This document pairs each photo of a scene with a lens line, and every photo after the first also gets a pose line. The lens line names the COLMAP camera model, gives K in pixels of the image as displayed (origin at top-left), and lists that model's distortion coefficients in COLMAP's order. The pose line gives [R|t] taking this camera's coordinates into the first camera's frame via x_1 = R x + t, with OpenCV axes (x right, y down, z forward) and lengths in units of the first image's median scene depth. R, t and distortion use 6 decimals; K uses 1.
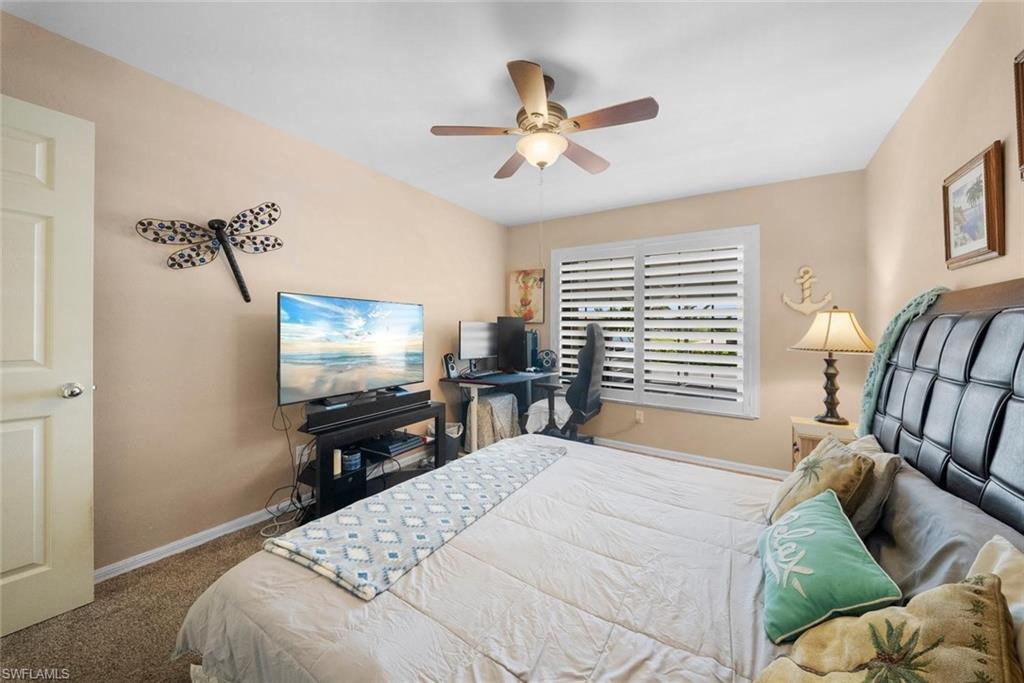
lens RADIAL K [[355.5, 0, 514.0], [0, 355.5, 339.4], [0, 0, 1]] dist [0.015488, -0.007588]
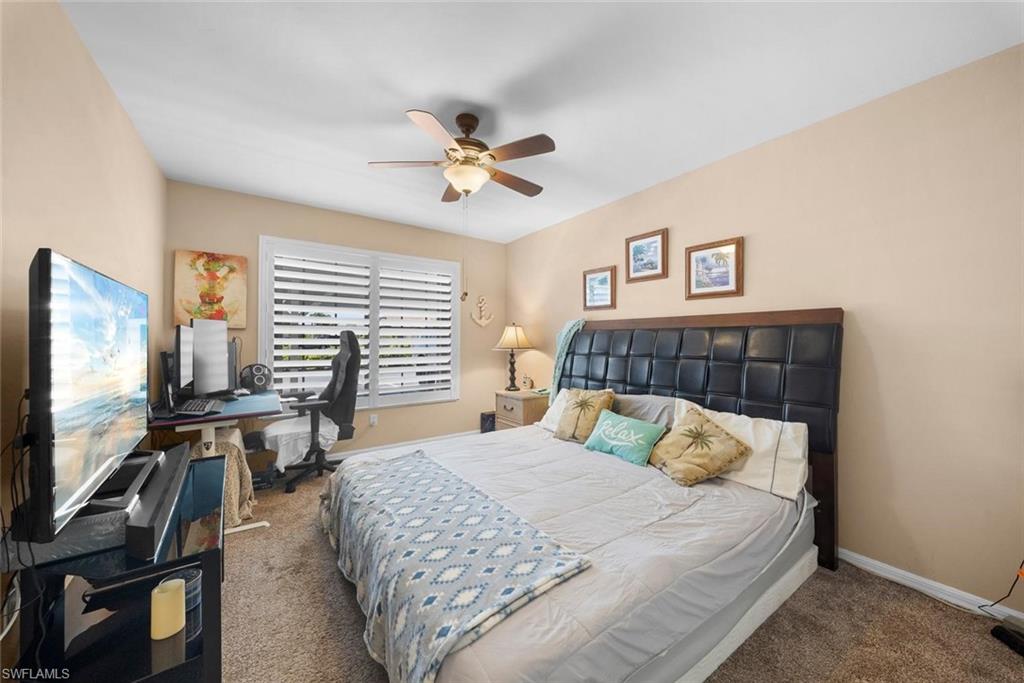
lens RADIAL K [[356.3, 0, 509.6], [0, 356.3, 346.1], [0, 0, 1]] dist [0.001064, -0.003345]
pose [[0.394277, -0.029513, 0.918518, -0.683928], [0.029355, 0.999379, 0.019510, -0.013766], [-0.918523, 0.019271, 0.394898, 0.329706]]
